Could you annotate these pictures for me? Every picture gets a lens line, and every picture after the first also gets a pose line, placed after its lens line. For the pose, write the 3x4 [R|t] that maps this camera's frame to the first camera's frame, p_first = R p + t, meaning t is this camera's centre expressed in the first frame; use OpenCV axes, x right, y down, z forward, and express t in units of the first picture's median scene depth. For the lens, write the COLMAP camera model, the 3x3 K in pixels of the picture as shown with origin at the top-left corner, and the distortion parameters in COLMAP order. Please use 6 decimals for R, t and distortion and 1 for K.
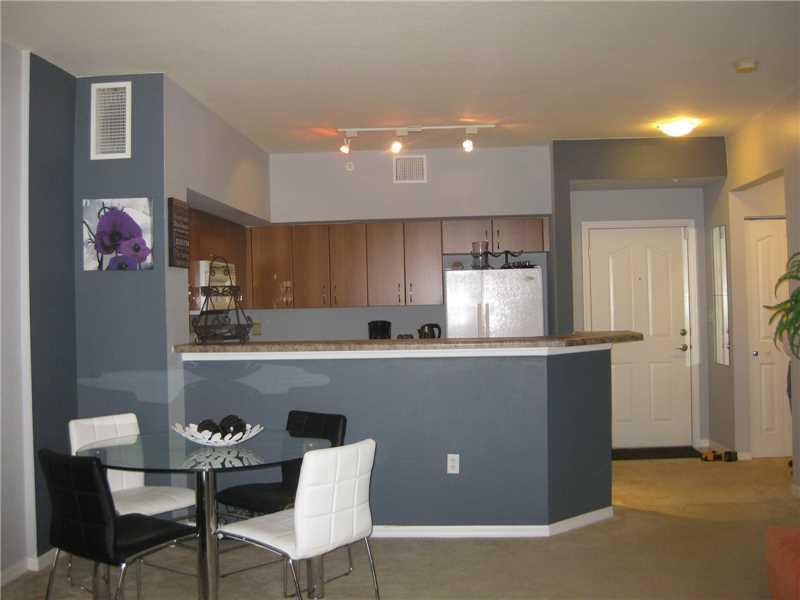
lens RADIAL K [[869.7, 0, 400.2], [0, 869.7, 303.4], [0, 0, 1]] dist [-0.141608, 0.000000]
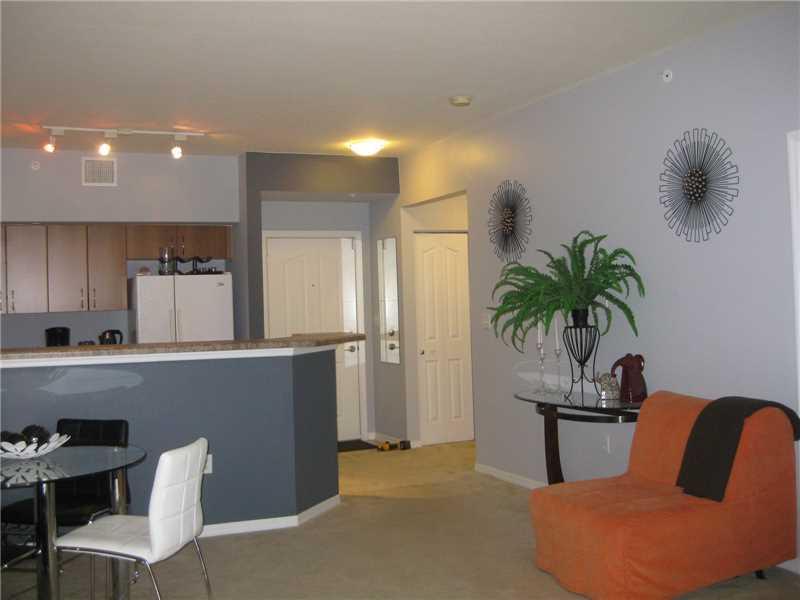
lens RADIAL K [[869.7, 0, 392.7], [0, 869.7, 295.4], [0, 0, 1]] dist [-0.141608, 0.000000]
pose [[0.885732, 0.002802, 0.464188, -0.163124], [0.005685, 0.999841, -0.016885, 0.003256], [-0.464162, 0.017595, 0.885576, -0.002847]]
